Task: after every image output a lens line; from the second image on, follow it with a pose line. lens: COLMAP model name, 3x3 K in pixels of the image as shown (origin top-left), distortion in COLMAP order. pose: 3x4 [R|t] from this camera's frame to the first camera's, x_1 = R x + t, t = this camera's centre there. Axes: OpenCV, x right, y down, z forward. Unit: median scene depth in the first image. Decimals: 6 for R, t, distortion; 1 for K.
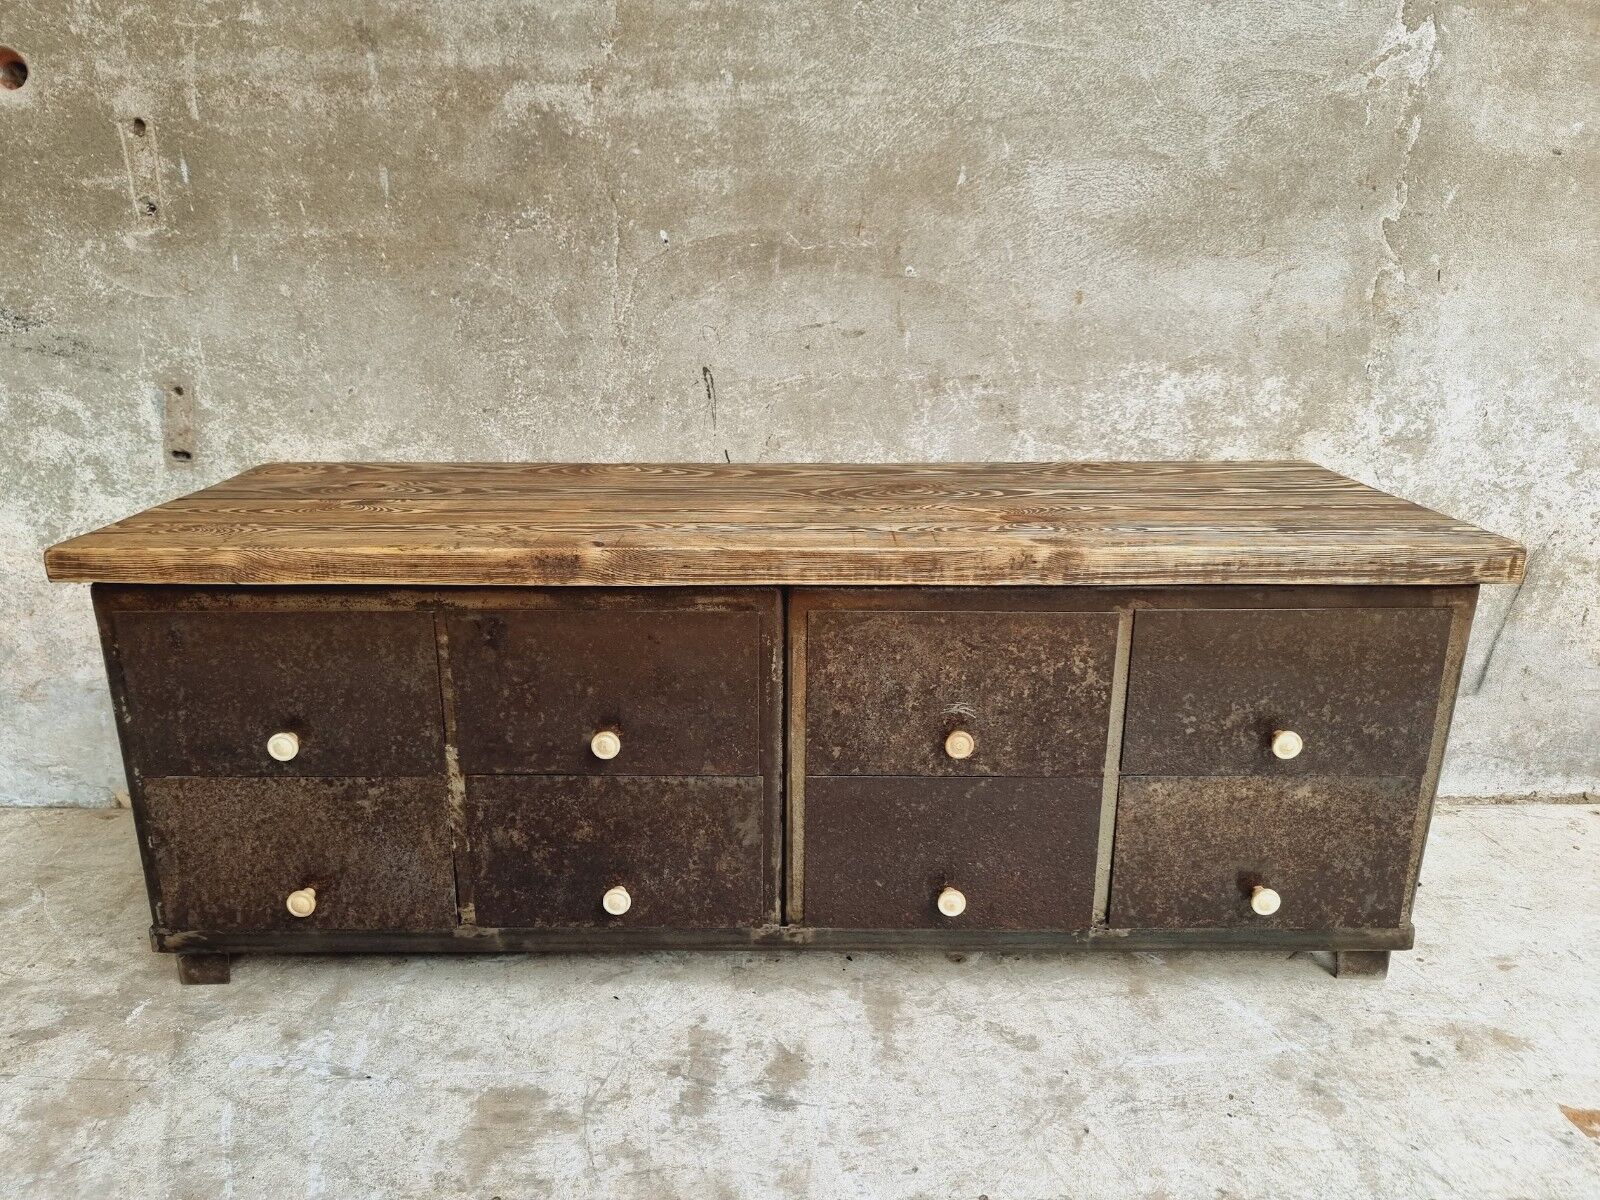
lens RADIAL K [[1132.1, 0, 783.3], [0, 1132.1, 608.3], [0, 0, 1]] dist [0.056775, -0.051702]
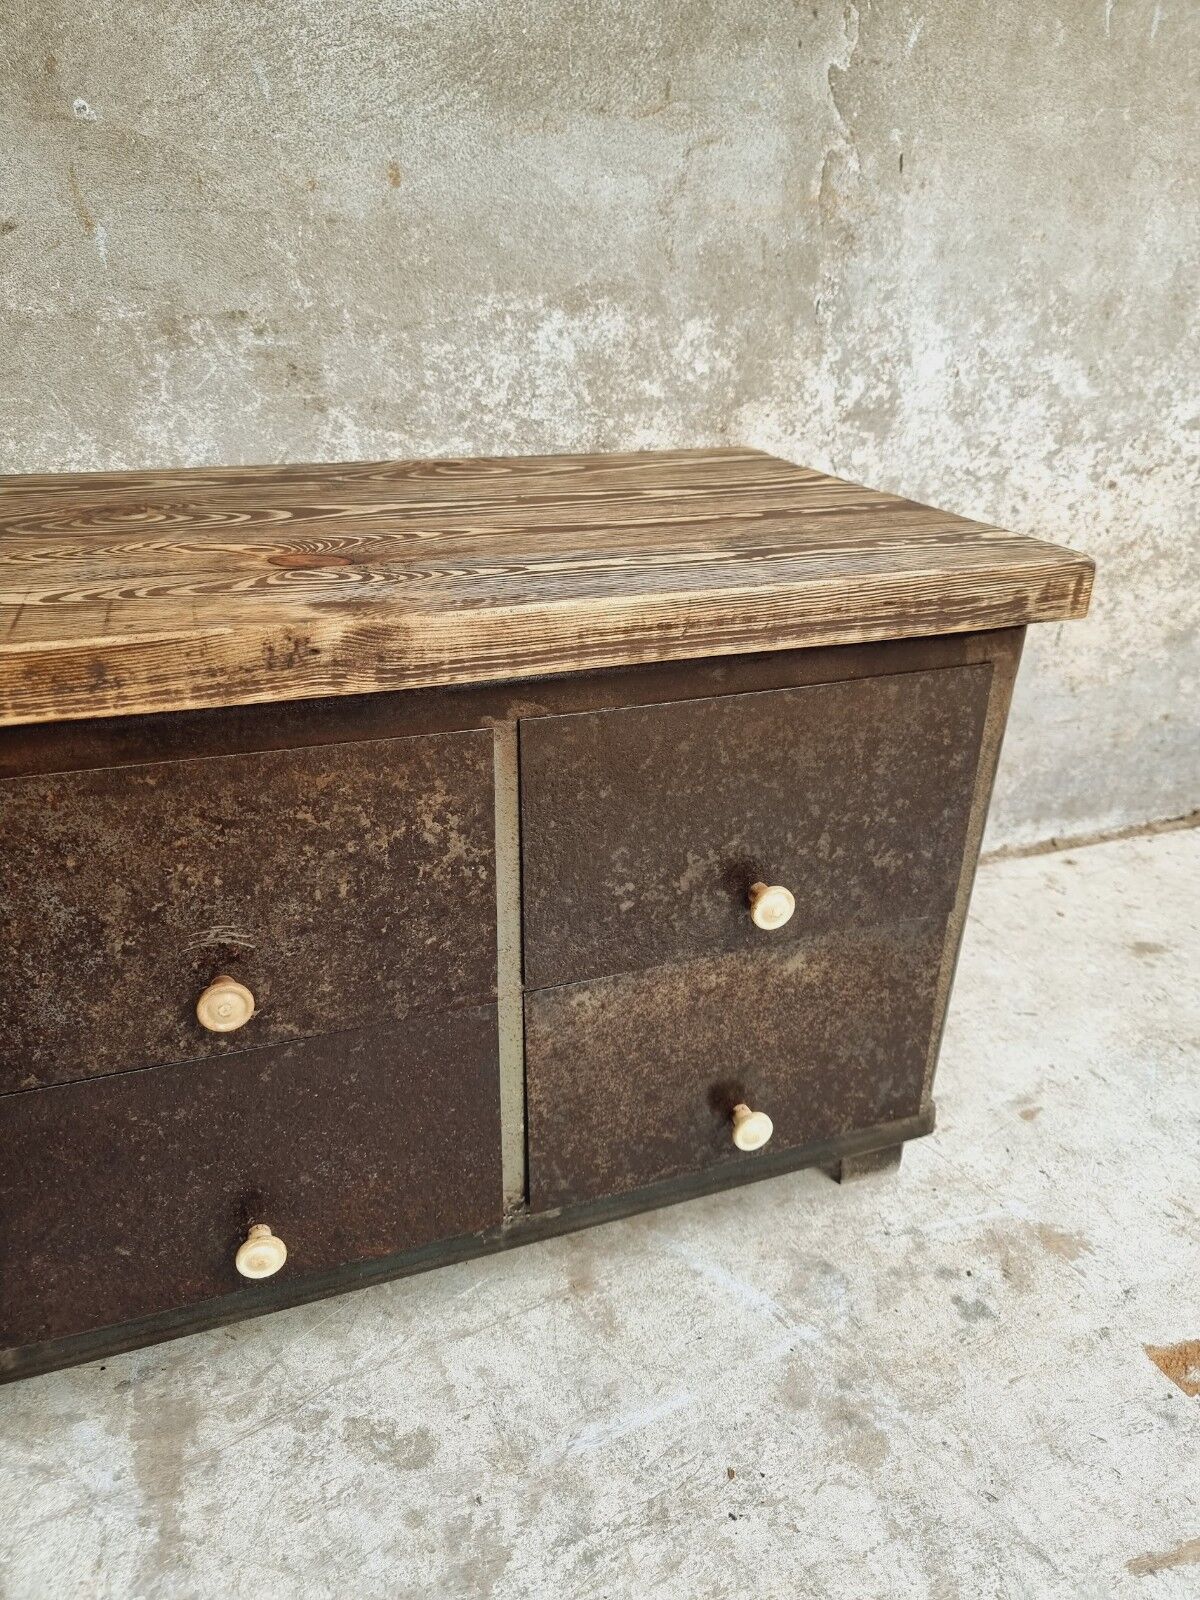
lens RADIAL K [[1132.1, 0, 595.4], [0, 1132.1, 804.1], [0, 0, 1]] dist [0.056775, -0.051702]
pose [[0.942366, -0.129794, 0.308382, 0.135644], [0.083830, 0.983885, 0.157935, -0.033817], [-0.323912, -0.122981, 0.938060, 0.373936]]
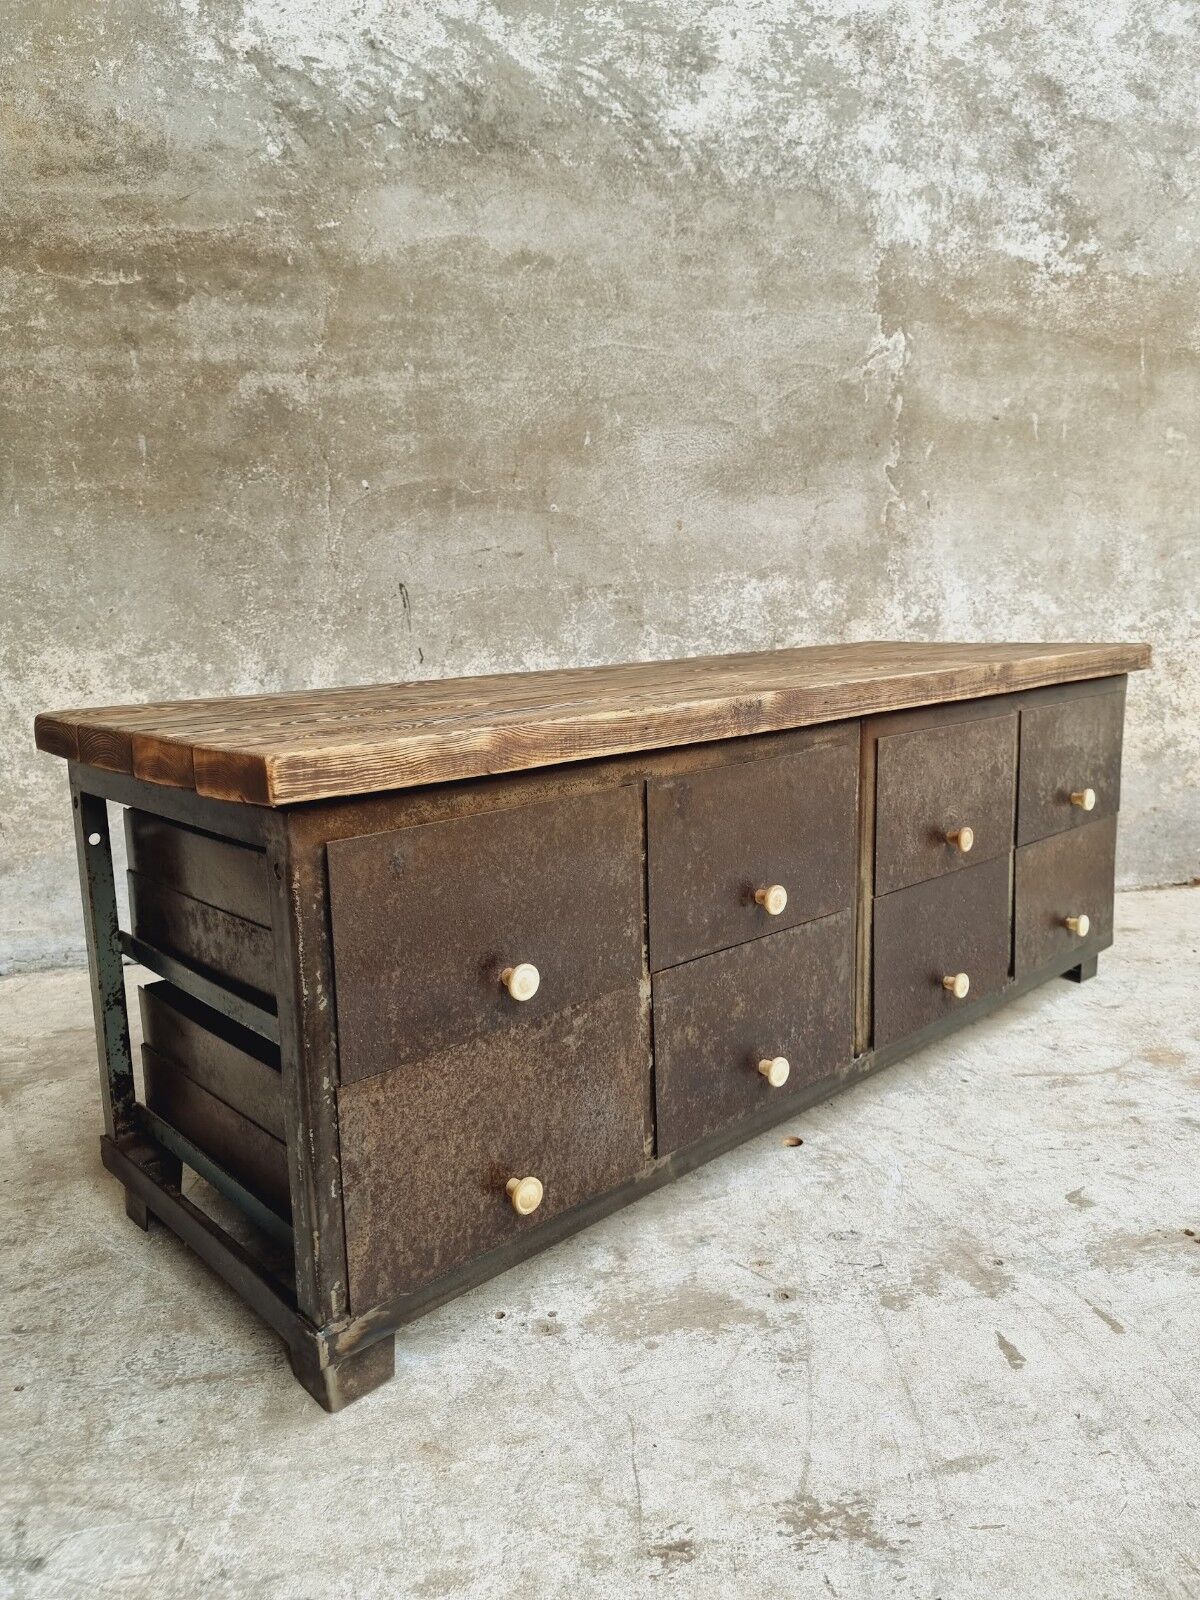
lens RADIAL K [[1132.1, 0, 580.1], [0, 1132.1, 786.1], [0, 0, 1]] dist [0.056775, -0.051702]
pose [[0.989075, -0.052109, 0.137894, -0.061371], [0.070358, 0.988887, -0.130970, 0.210362], [-0.129537, 0.139241, 0.981750, -0.273653]]
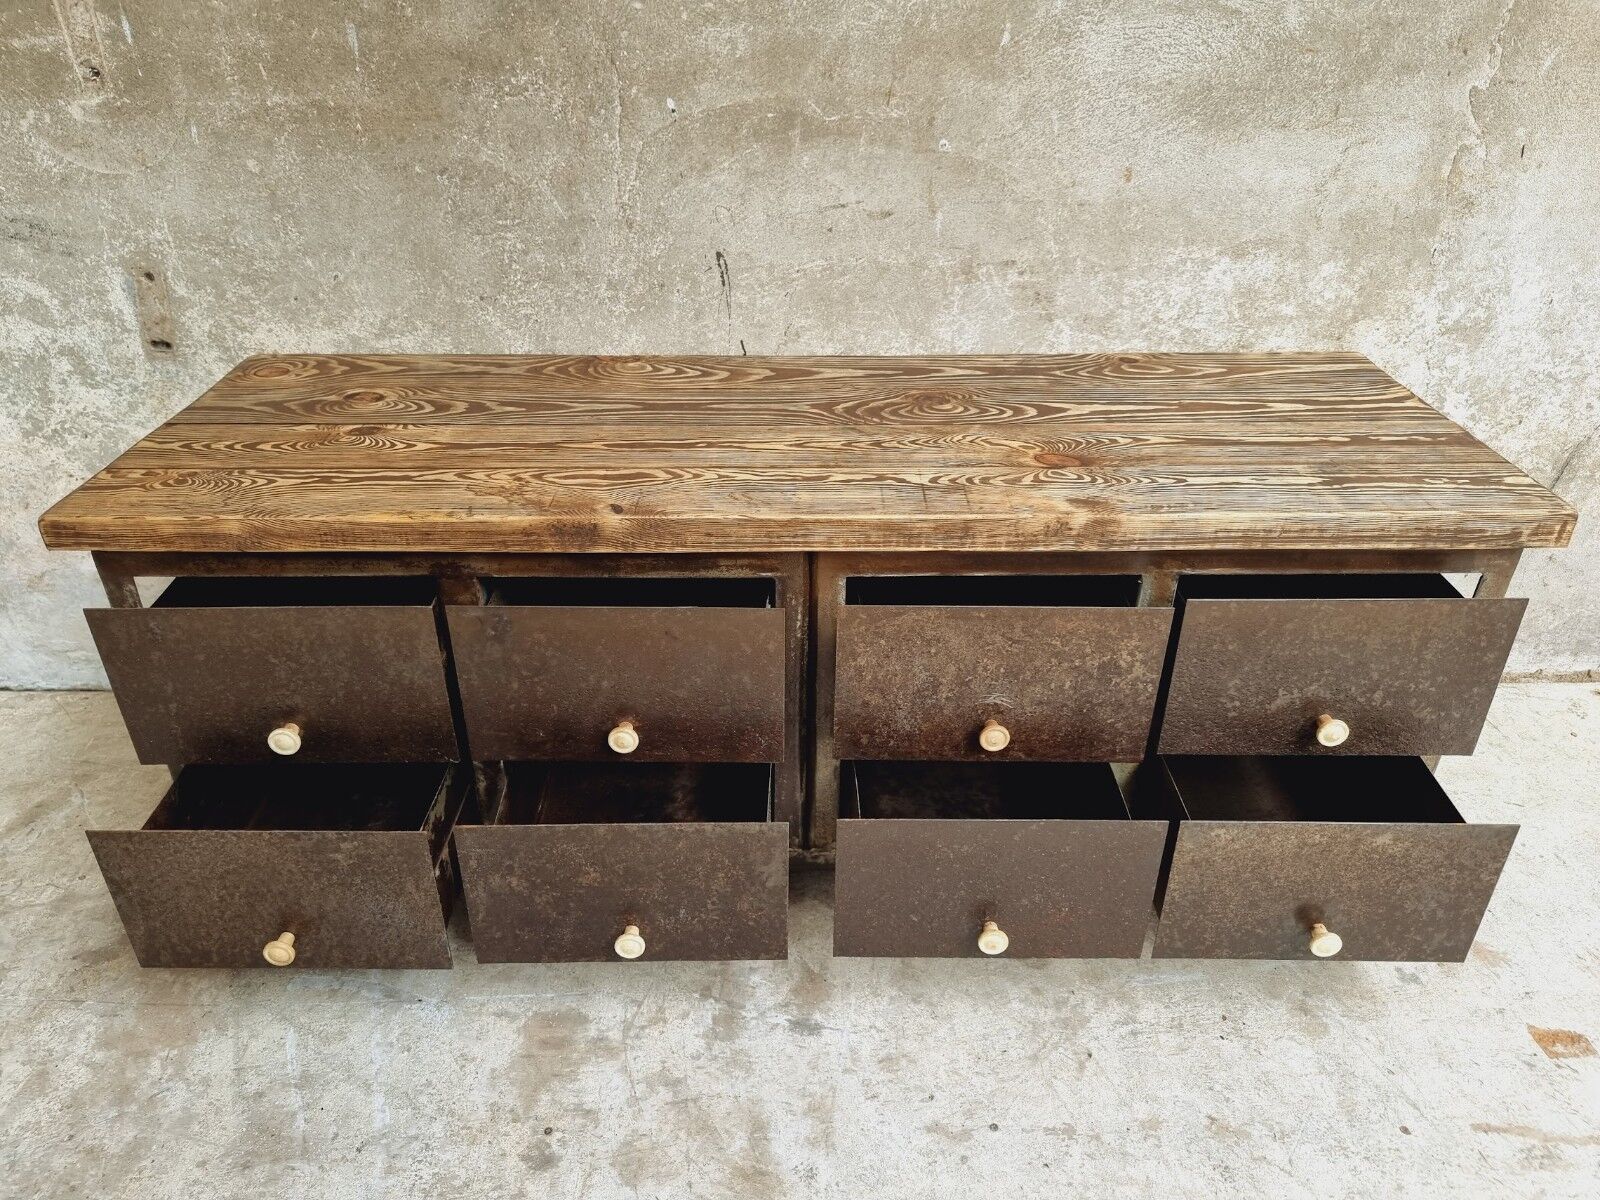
lens RADIAL K [[1132.1, 0, 795.7], [0, 1132.1, 602.9], [0, 0, 1]] dist [0.056775, -0.051702]
pose [[0.999962, -0.002395, 0.008363, -0.015774], [0.000420, 0.973528, 0.228566, -0.156134], [-0.008689, -0.228554, 0.973492, 0.036432]]
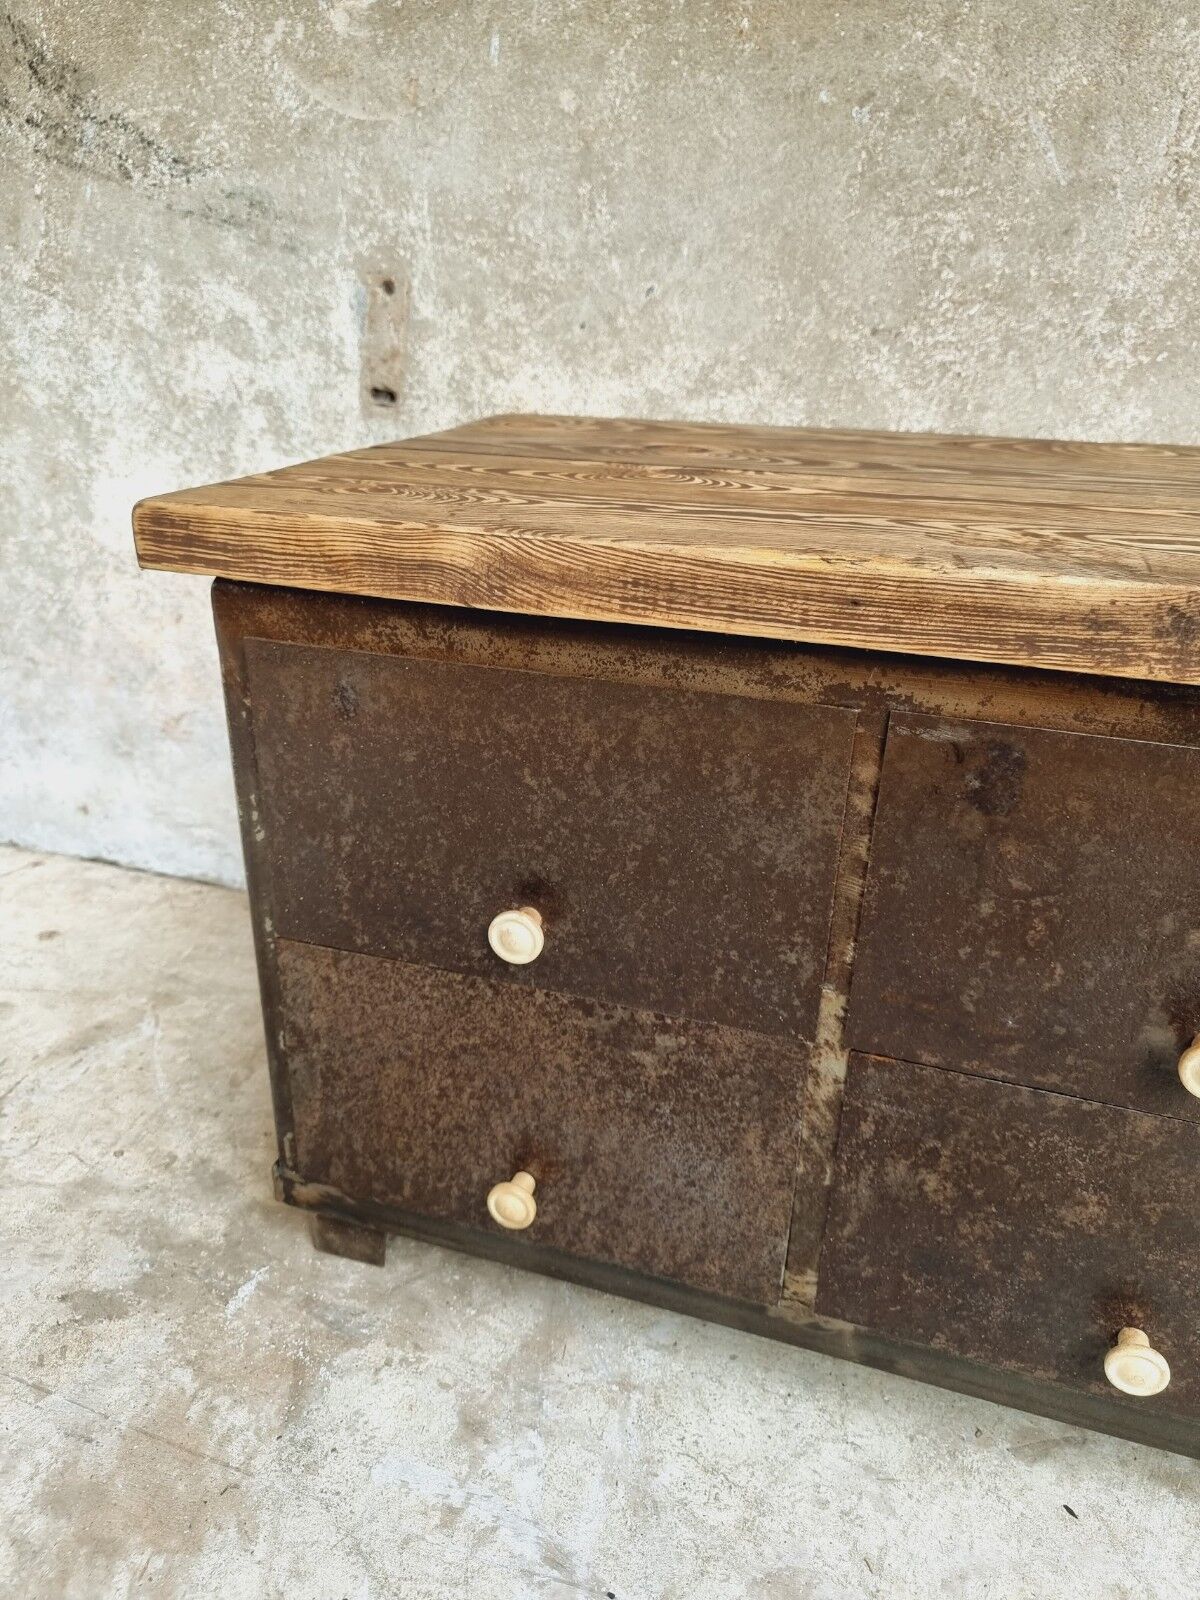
lens RADIAL K [[1132.1, 0, 581.6], [0, 1132.1, 803.9], [0, 0, 1]] dist [0.056775, -0.051702]
pose [[0.949826, 0.144284, -0.277511, -0.226697], [-0.109589, 0.984520, 0.136789, -0.008065], [0.292951, -0.099514, 0.950935, 0.434749]]
